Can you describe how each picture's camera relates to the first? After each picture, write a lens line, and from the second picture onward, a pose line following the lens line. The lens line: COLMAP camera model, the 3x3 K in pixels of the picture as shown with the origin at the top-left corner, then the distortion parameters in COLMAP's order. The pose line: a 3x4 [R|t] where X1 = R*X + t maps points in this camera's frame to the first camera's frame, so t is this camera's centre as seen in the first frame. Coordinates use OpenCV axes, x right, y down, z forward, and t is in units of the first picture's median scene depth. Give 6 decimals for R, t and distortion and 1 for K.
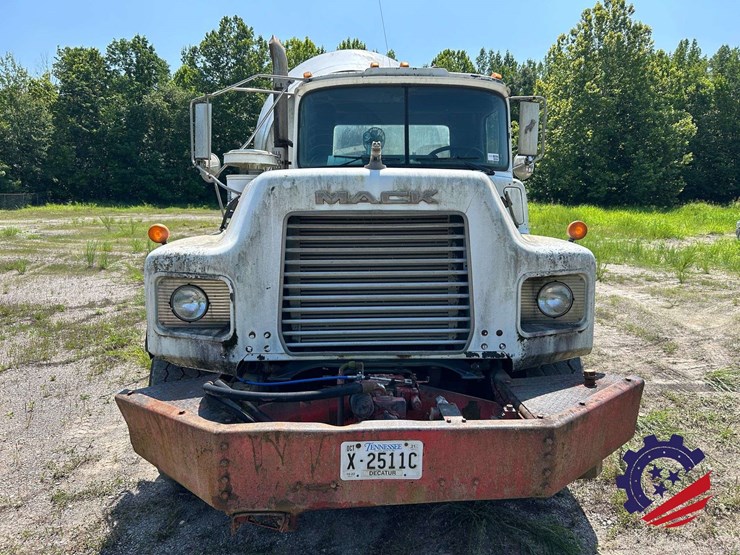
lens RADIAL K [[559.5, 0, 369.5], [0, 559.5, 281.2], [0, 0, 1]] dist [0.088912, -0.120611]
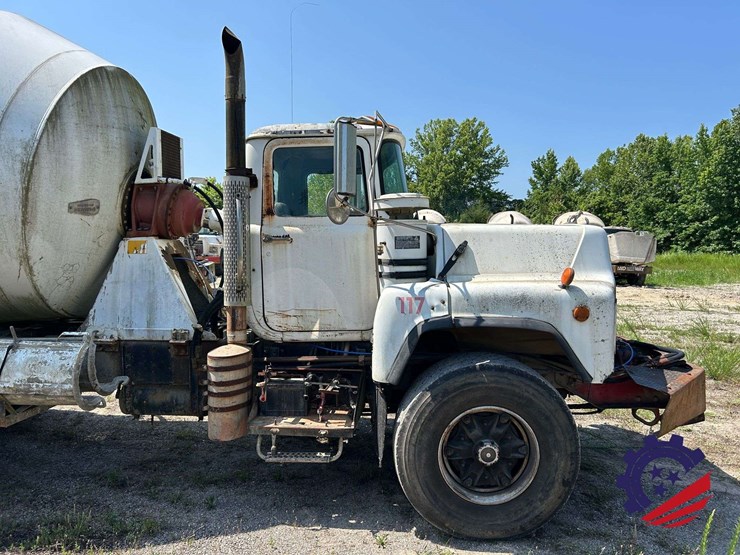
lens RADIAL K [[557.9, 0, 371.3], [0, 557.9, 280.7], [0, 0, 1]] dist [0.064269, -0.080063]
pose [[0.079190, -0.076424, 0.993926, -1.692554], [0.142747, 0.987651, 0.064568, -0.229955], [-0.986586, 0.136767, 0.089121, 1.453515]]
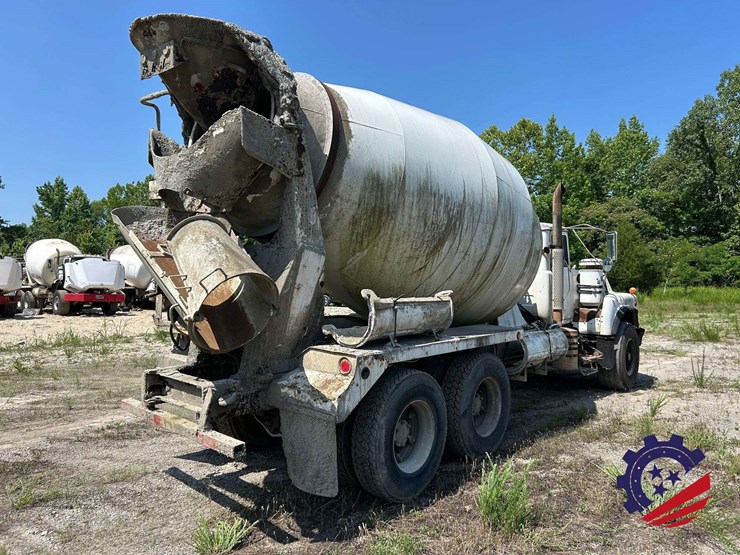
lens RADIAL K [[543.8, 0, 359.7], [0, 543.8, 278.4], [0, 0, 1]] dist [0.087149, -0.104663]
pose [[-0.718509, -0.019173, 0.695253, -1.608042], [0.089391, 0.988784, 0.119649, -0.740628], [-0.689749, 0.148118, -0.708736, 4.761780]]
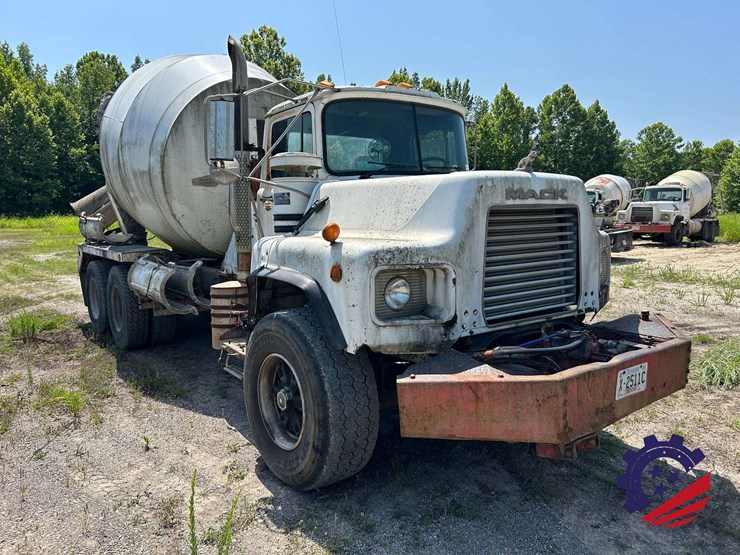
lens RADIAL K [[559.5, 0, 369.5], [0, 559.5, 281.2], [0, 0, 1]] dist [0.088912, -0.120611]
pose [[0.829124, -0.080452, 0.553246, -0.995261], [0.094526, 0.995518, 0.003105, 0.007277], [-0.551016, 0.049722, 0.833012, 0.144114]]
